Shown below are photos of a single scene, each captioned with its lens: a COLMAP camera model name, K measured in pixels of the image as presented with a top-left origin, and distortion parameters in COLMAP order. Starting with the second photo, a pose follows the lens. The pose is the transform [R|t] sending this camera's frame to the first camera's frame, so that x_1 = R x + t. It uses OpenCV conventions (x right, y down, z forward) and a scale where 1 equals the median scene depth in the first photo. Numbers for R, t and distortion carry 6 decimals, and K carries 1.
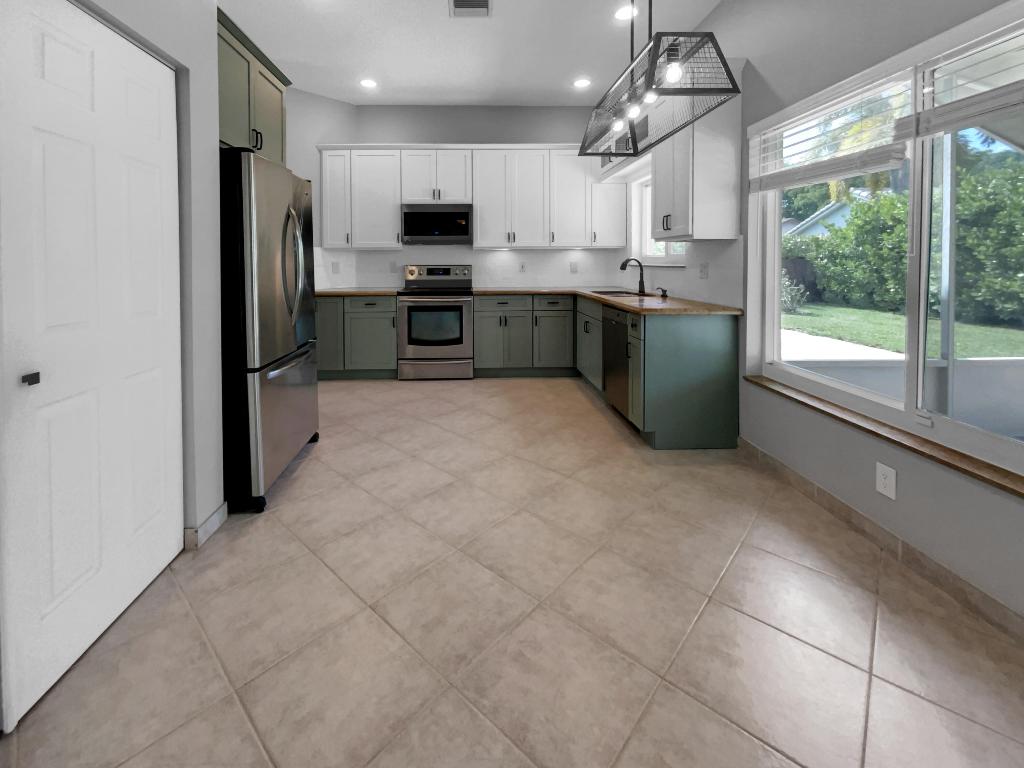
lens RADIAL K [[432.4, 0, 512.0], [0, 432.4, 384.0], [0, 0, 1]] dist [0.000388, -0.000050]
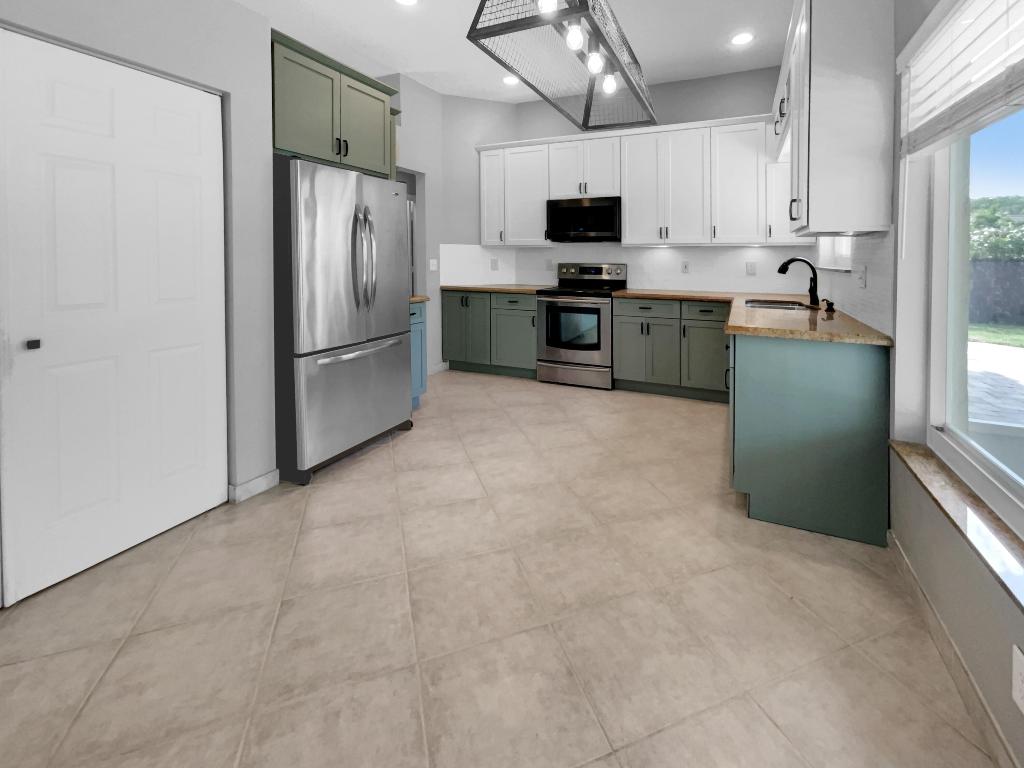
lens RADIAL K [[457.6, 0, 513.5], [0, 457.6, 375.0], [0, 0, 1]] dist [0.002696, 0.000951]
pose [[0.899323, 0.117926, -0.421085, 0.307003], [-0.129897, 0.991527, 0.000254, -0.042299], [0.417547, 0.054469, 0.907021, 0.135557]]
